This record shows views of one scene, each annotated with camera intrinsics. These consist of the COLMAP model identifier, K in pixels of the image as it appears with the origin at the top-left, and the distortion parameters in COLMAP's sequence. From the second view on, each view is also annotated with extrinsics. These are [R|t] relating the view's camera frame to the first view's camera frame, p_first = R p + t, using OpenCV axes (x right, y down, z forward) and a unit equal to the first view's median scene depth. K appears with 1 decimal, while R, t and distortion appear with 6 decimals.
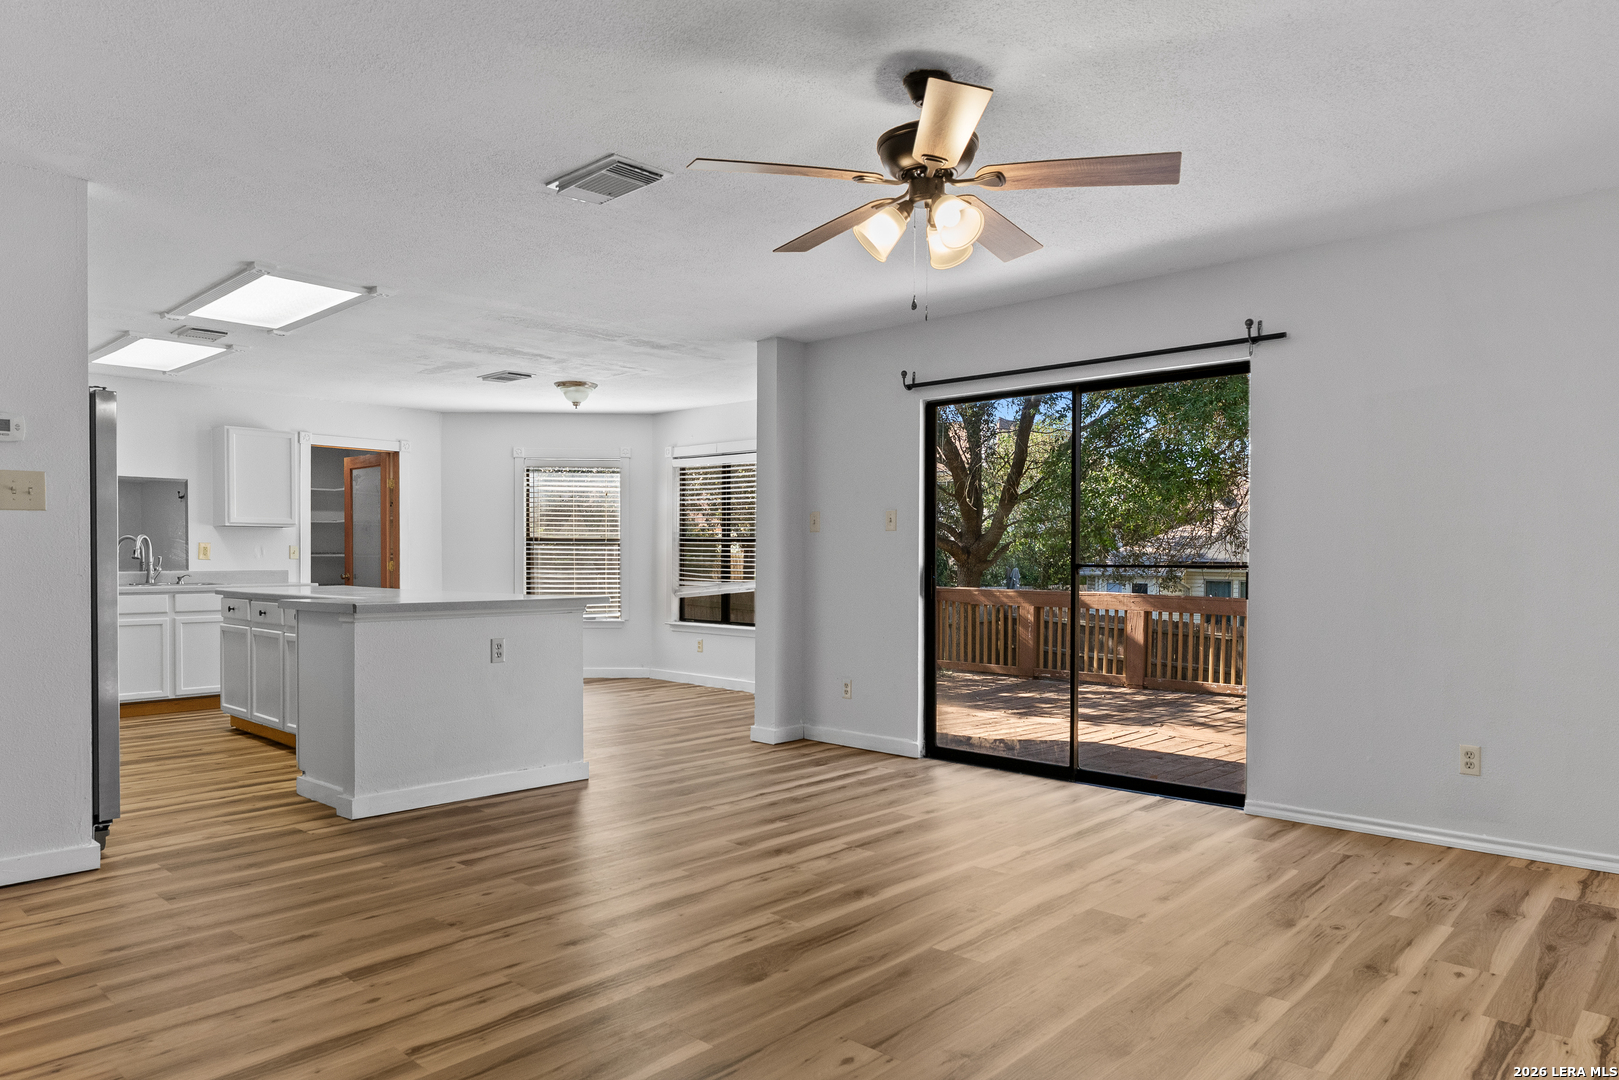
lens RADIAL K [[1023.9, 0, 807.9], [0, 1023.9, 550.8], [0, 0, 1]] dist [-0.000455, -0.002289]
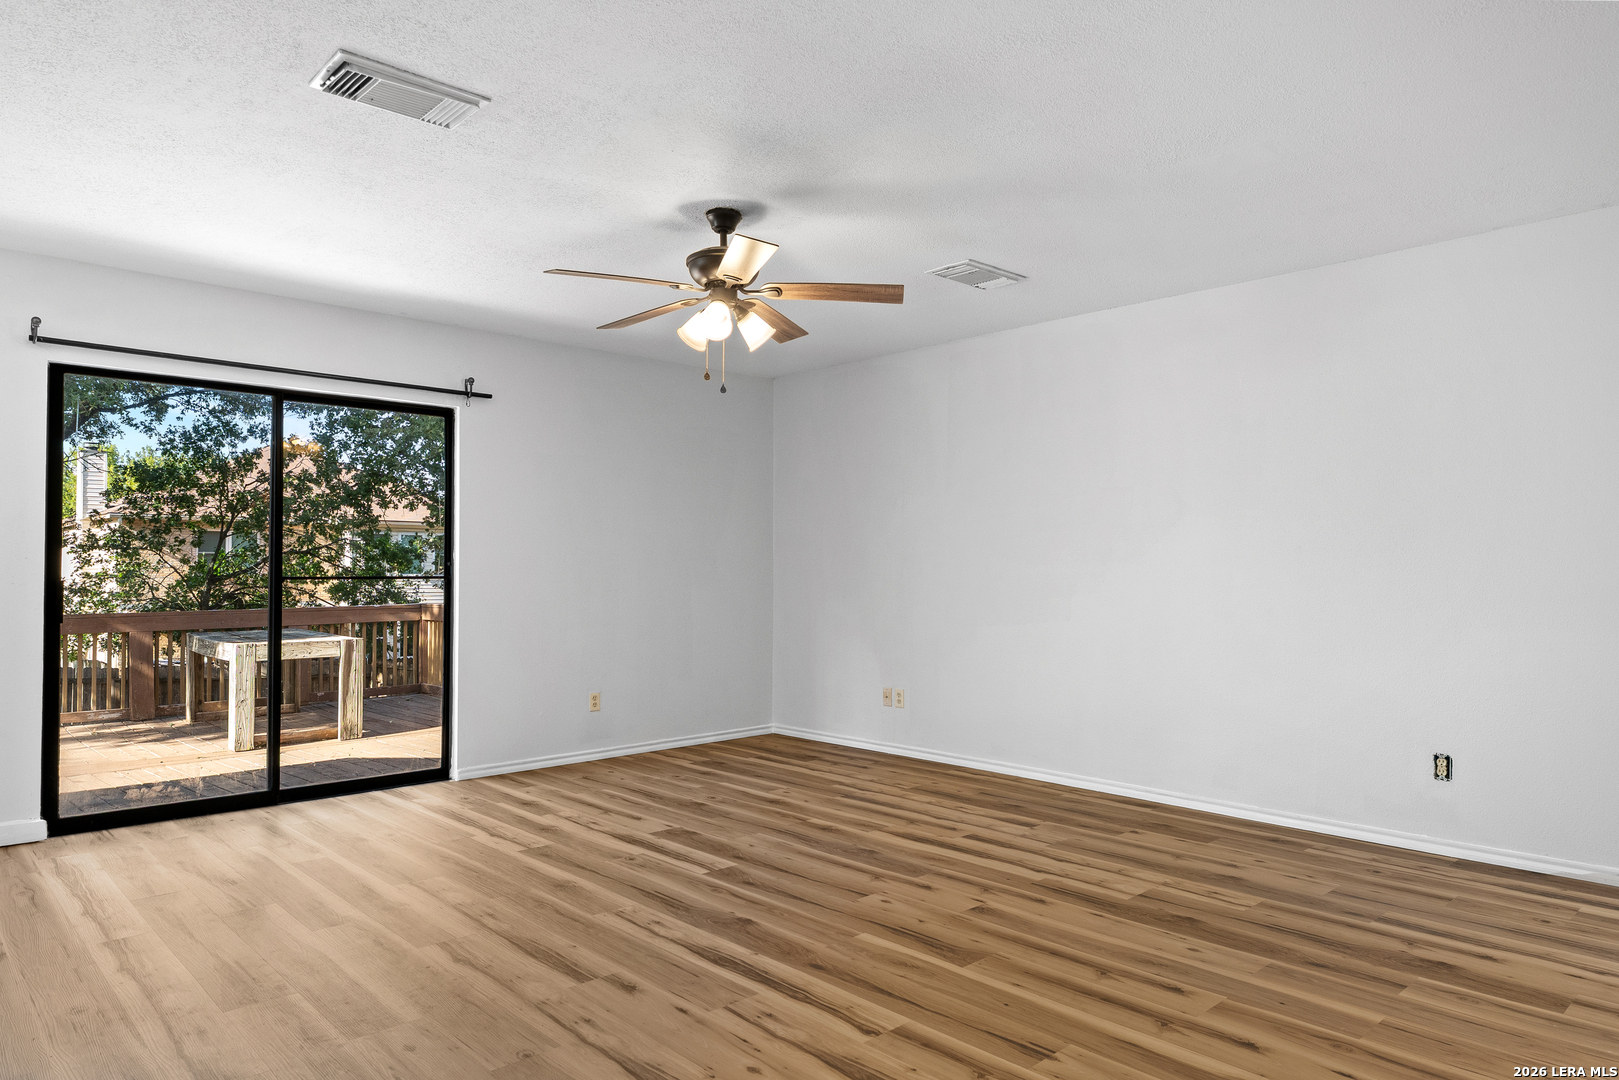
lens RADIAL K [[1002.9, 0, 809.5], [0, 1002.9, 540.0], [0, 0, 1]] dist [-0.003604, -0.001977]
pose [[0.069584, 0.027995, 0.997183, -0.846413], [-0.009830, 0.999577, -0.027376, -0.000723], [-0.997528, -0.007898, 0.069830, 0.576820]]
